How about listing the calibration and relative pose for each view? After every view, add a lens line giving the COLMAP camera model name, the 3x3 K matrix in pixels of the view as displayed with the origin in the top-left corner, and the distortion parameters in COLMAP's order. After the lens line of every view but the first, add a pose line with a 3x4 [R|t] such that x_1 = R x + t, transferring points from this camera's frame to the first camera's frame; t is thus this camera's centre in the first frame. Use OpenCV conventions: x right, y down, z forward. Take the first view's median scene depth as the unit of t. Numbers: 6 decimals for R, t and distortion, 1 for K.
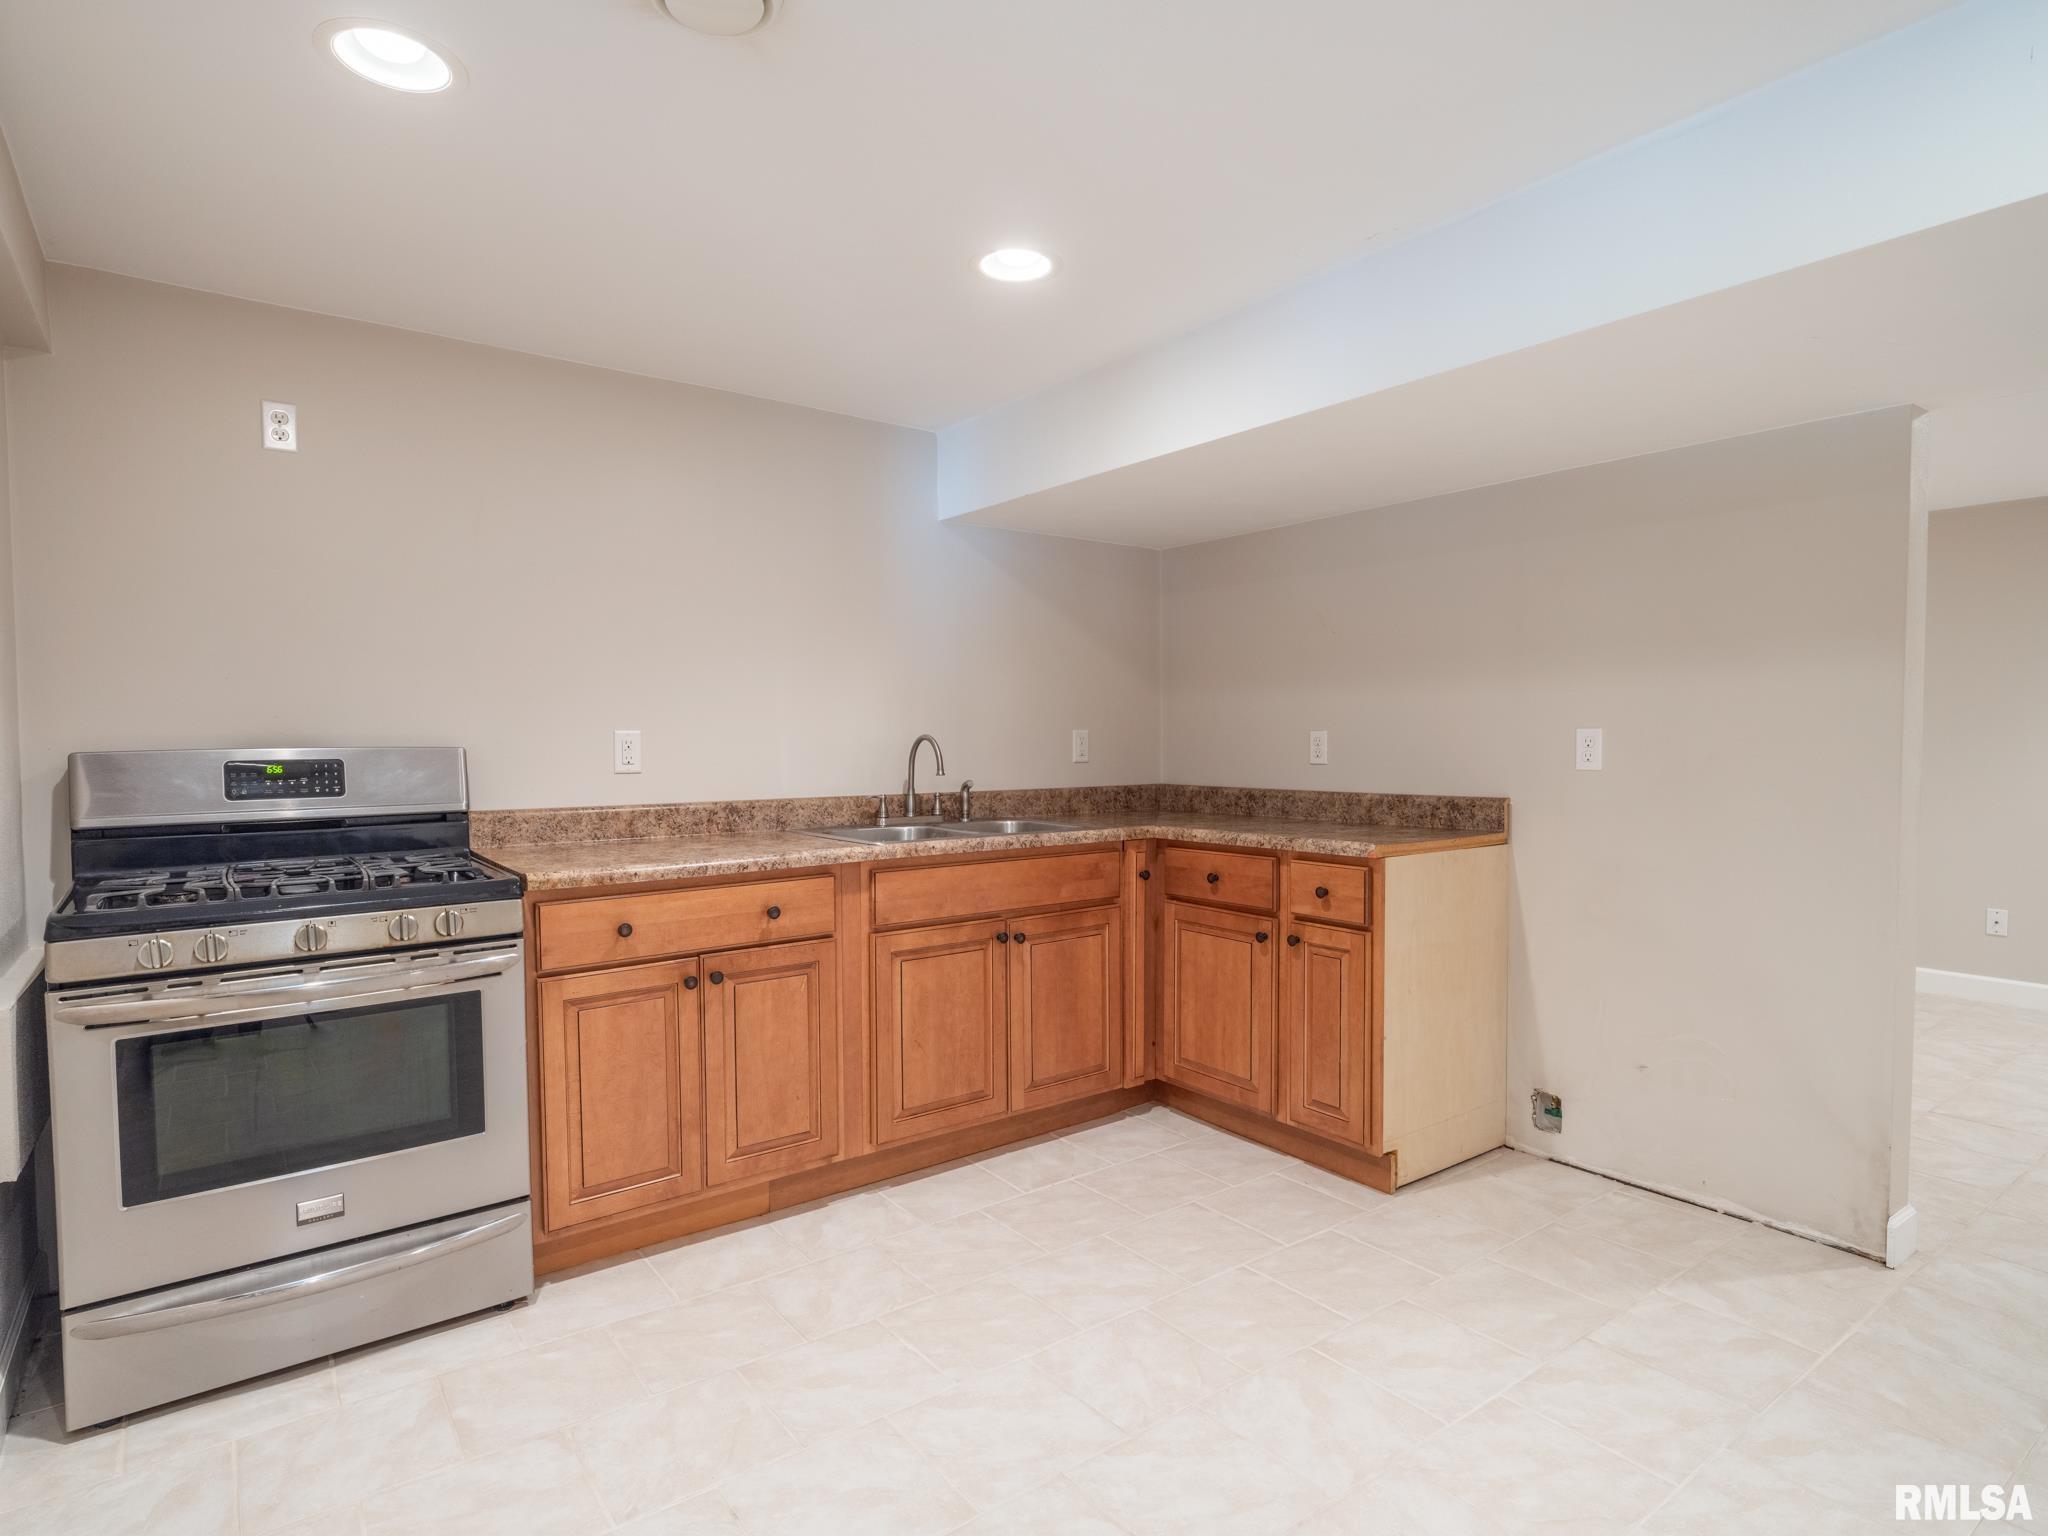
lens RADIAL K [[1094.0, 0, 1012.5], [0, 1094.0, 775.8], [0, 0, 1]] dist [0.013708, -0.007893]
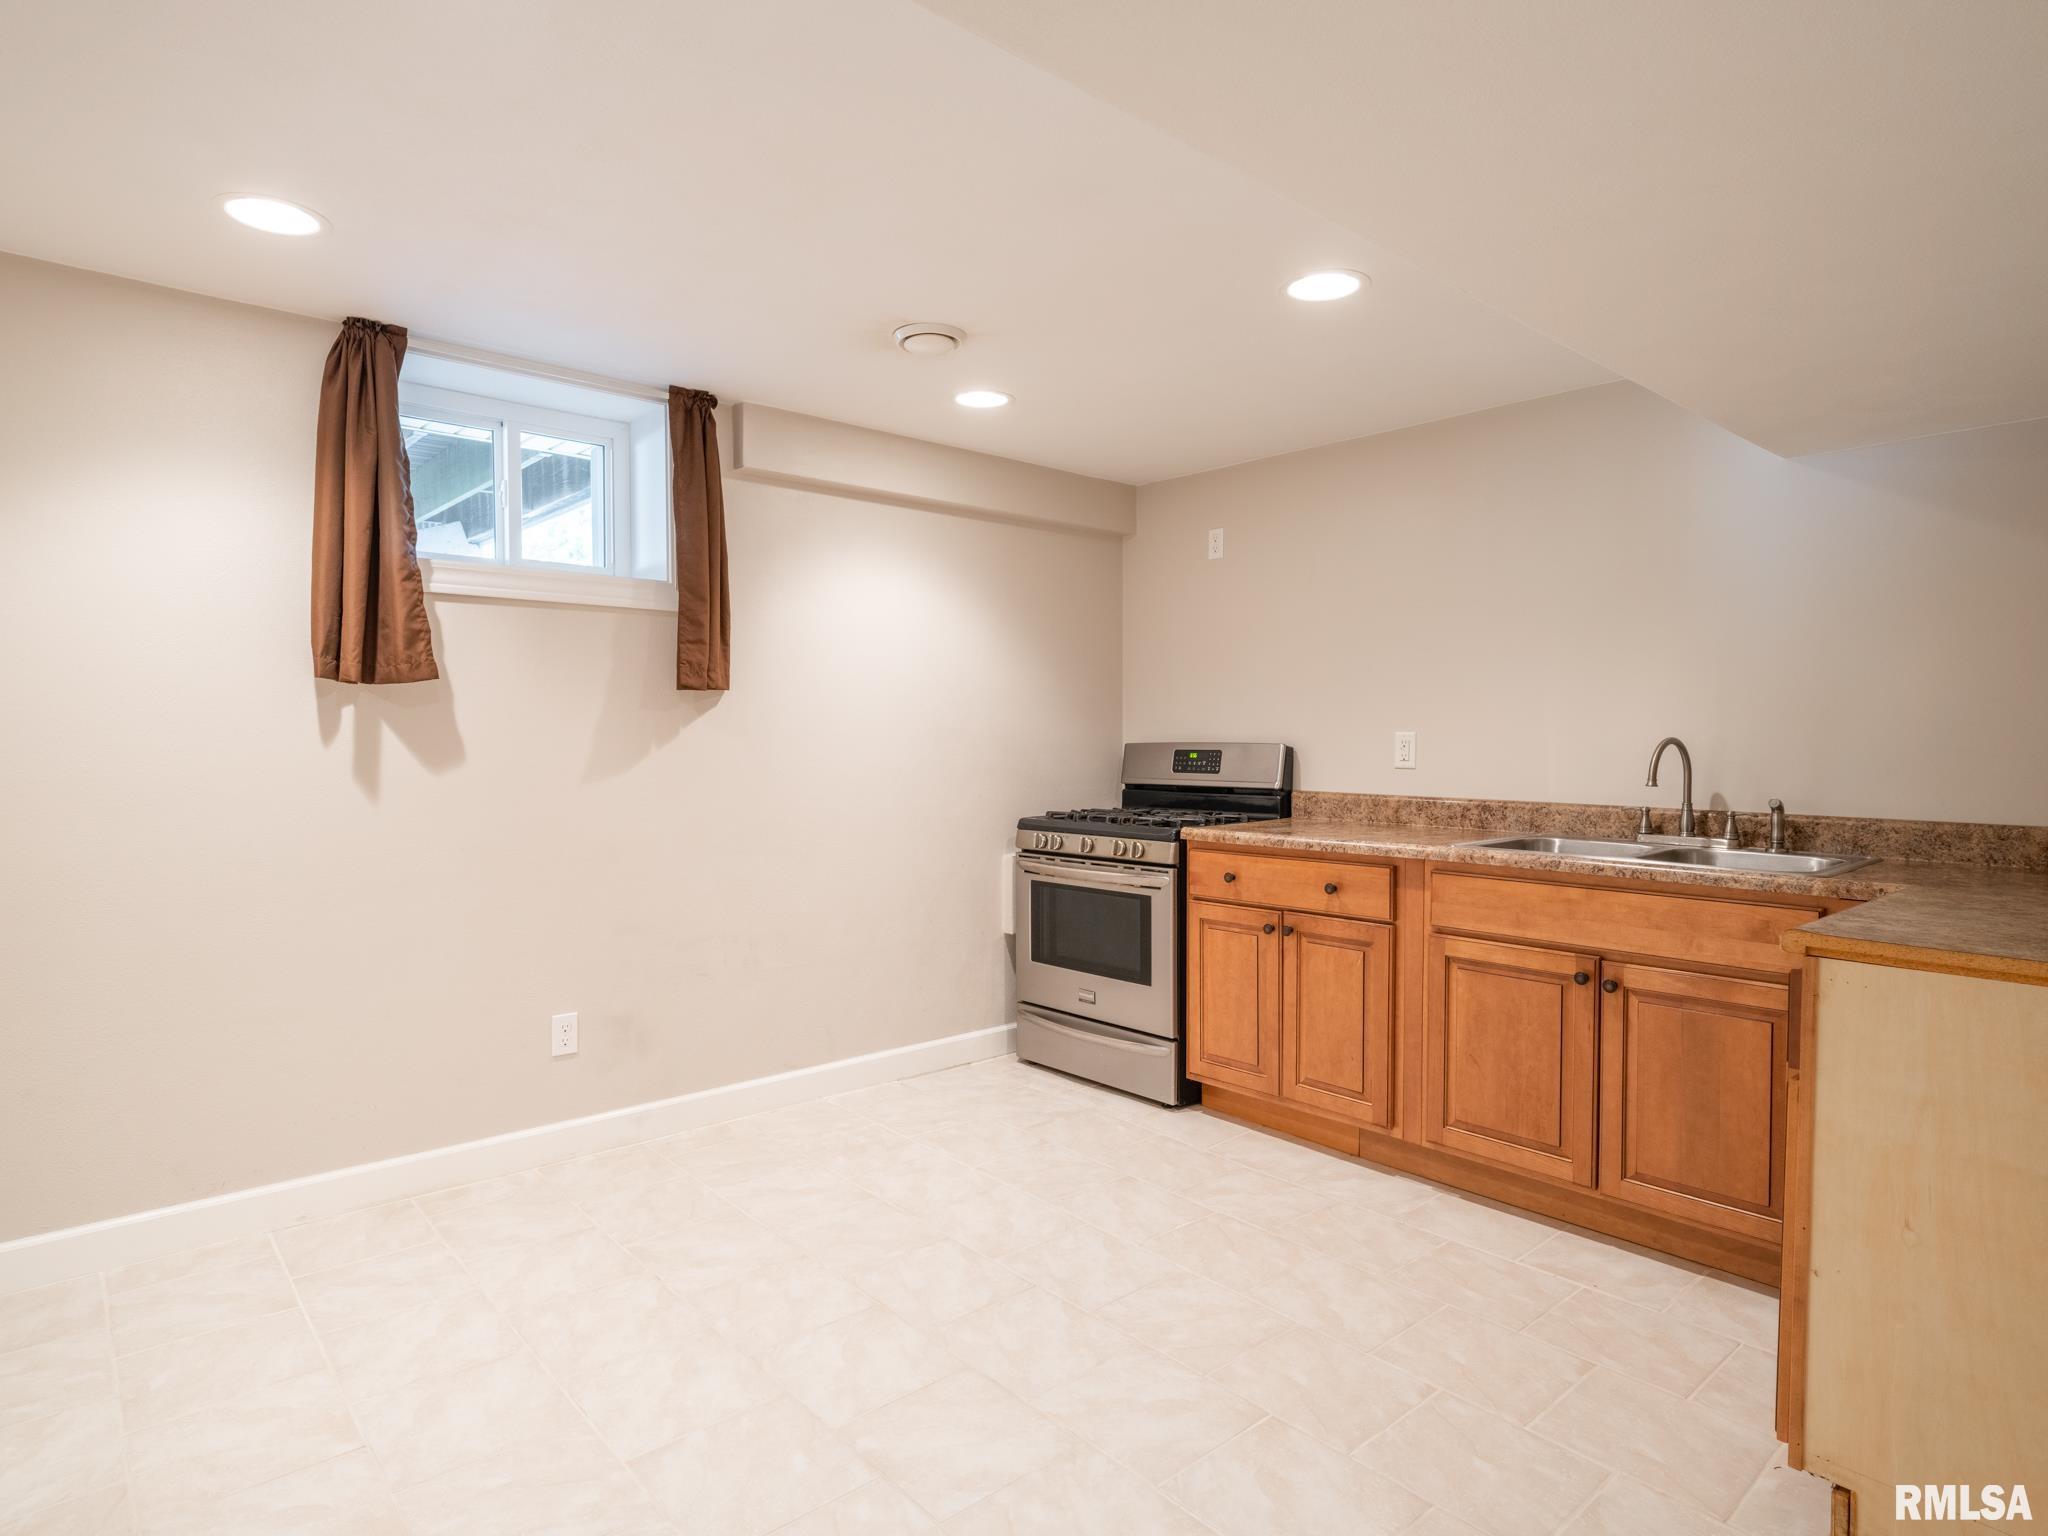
lens RADIAL K [[1113.3, 0, 1023.4], [0, 1113.3, 773.7], [0, 0, 1]] dist [0.015166, -0.006892]
pose [[0.098022, 0.039722, -0.994391, 0.875698], [-0.041607, 0.998493, 0.035785, -0.024808], [0.994314, 0.037865, 0.099527, 0.523199]]
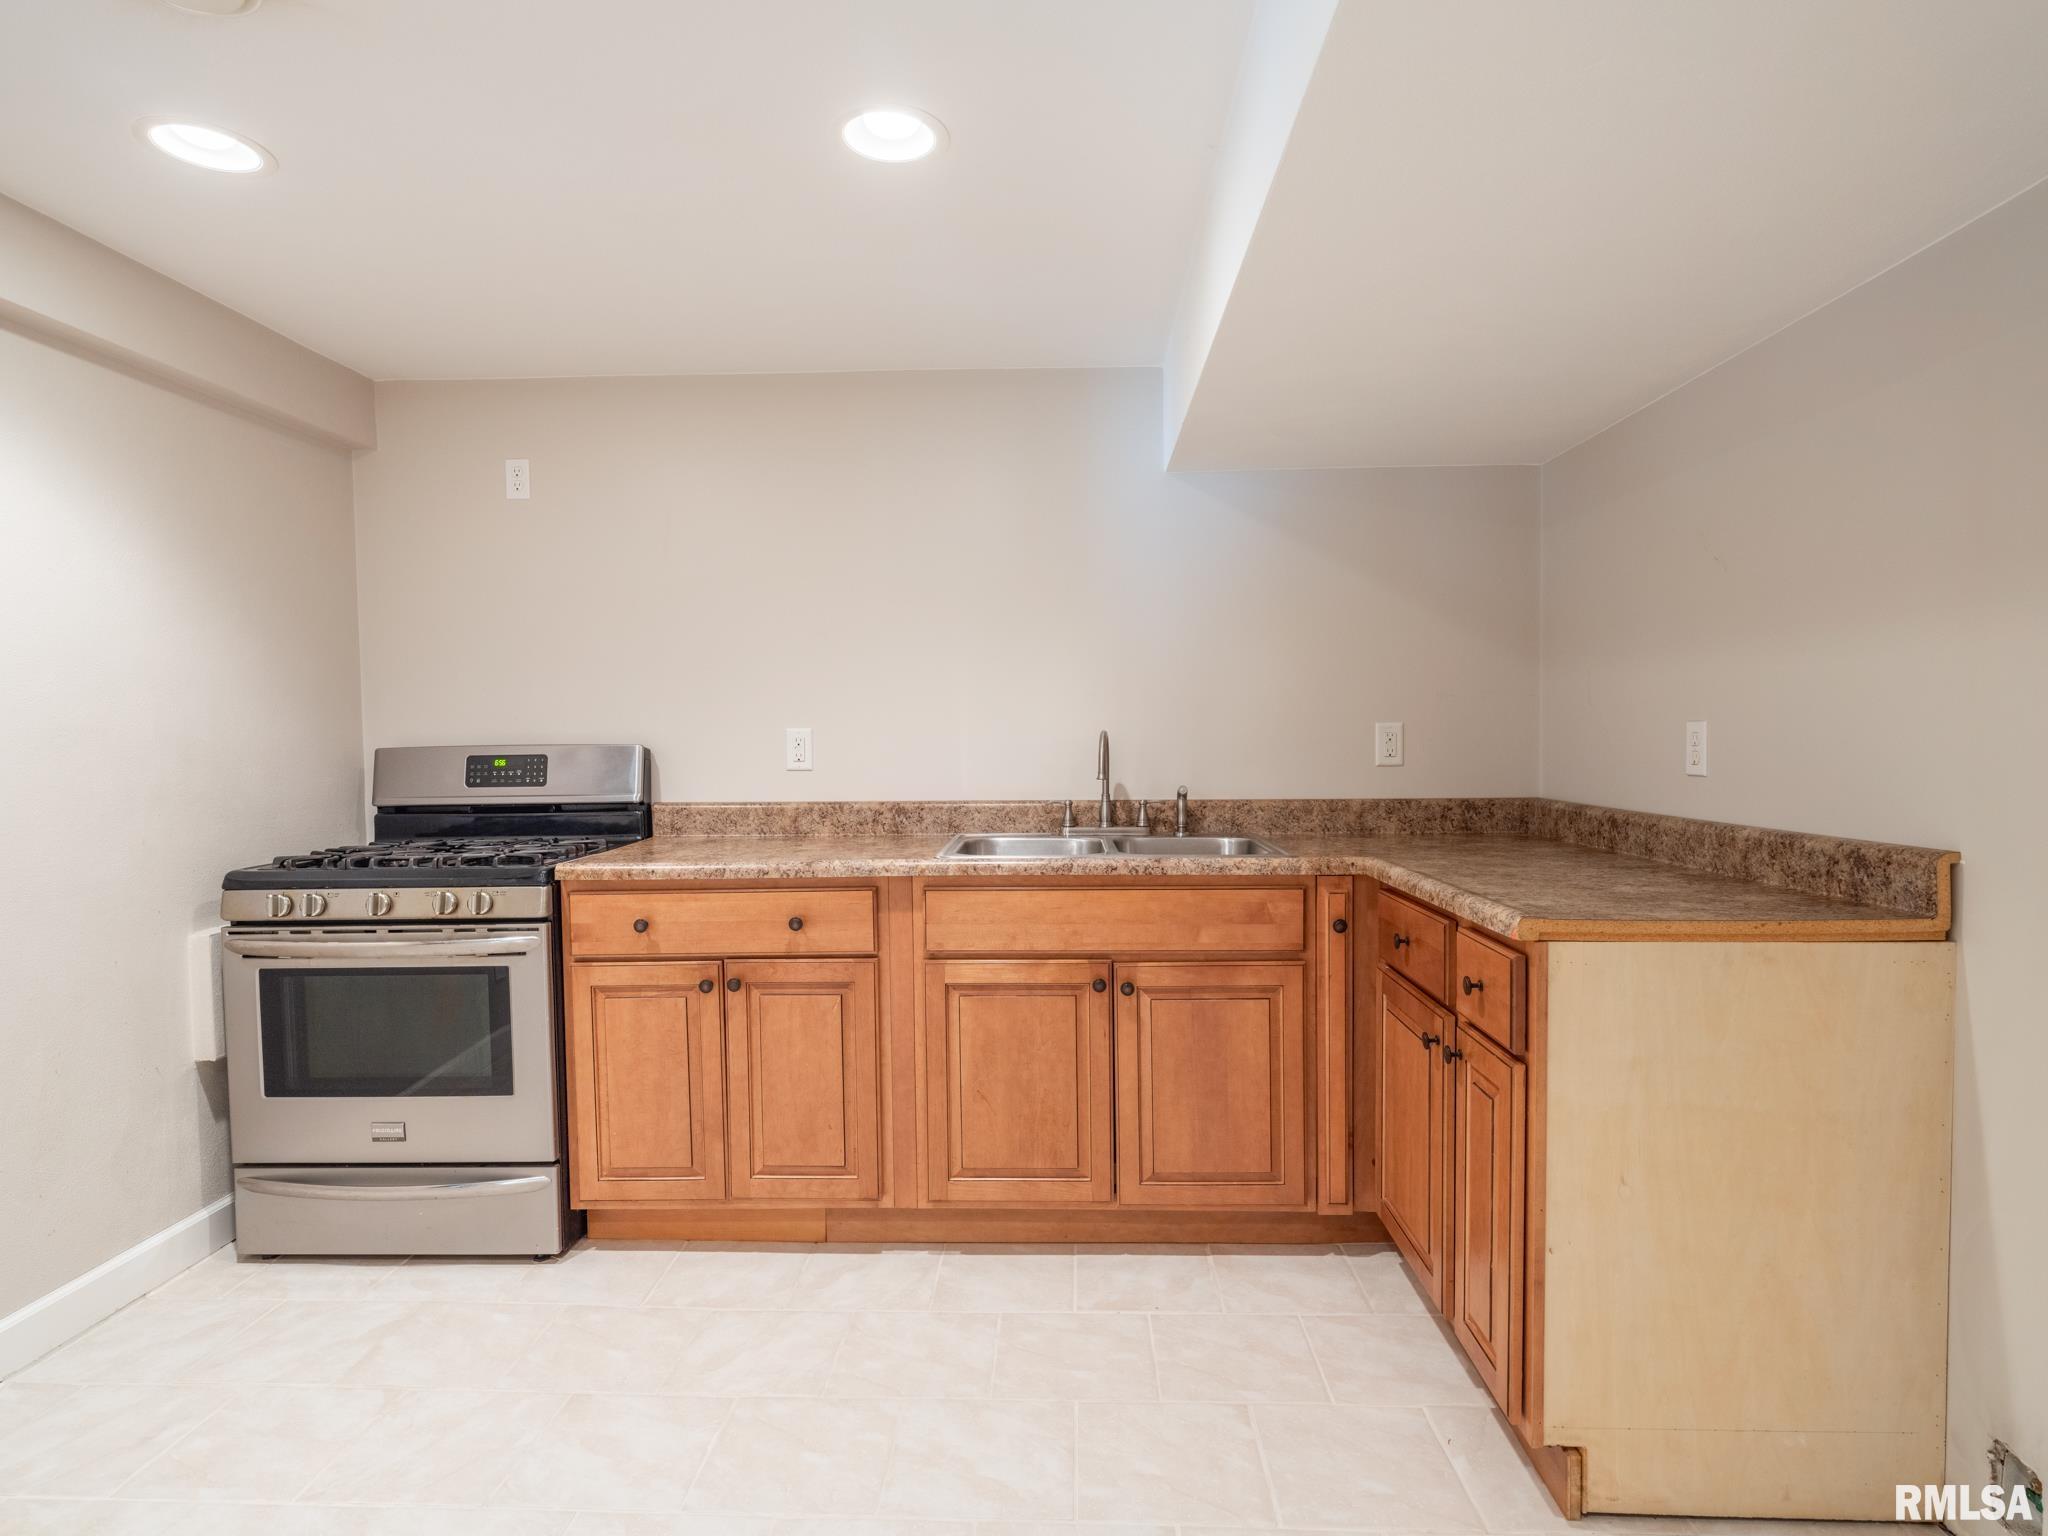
lens RADIAL K [[1094.0, 0, 1012.5], [0, 1094.0, 775.8], [0, 0, 1]] dist [0.013708, -0.007893]
pose [[0.780254, 0.022138, -0.625071, 0.478928], [-0.017402, 0.999755, 0.013685, -0.016060], [0.625221, 0.000200, 0.780448, 0.366911]]
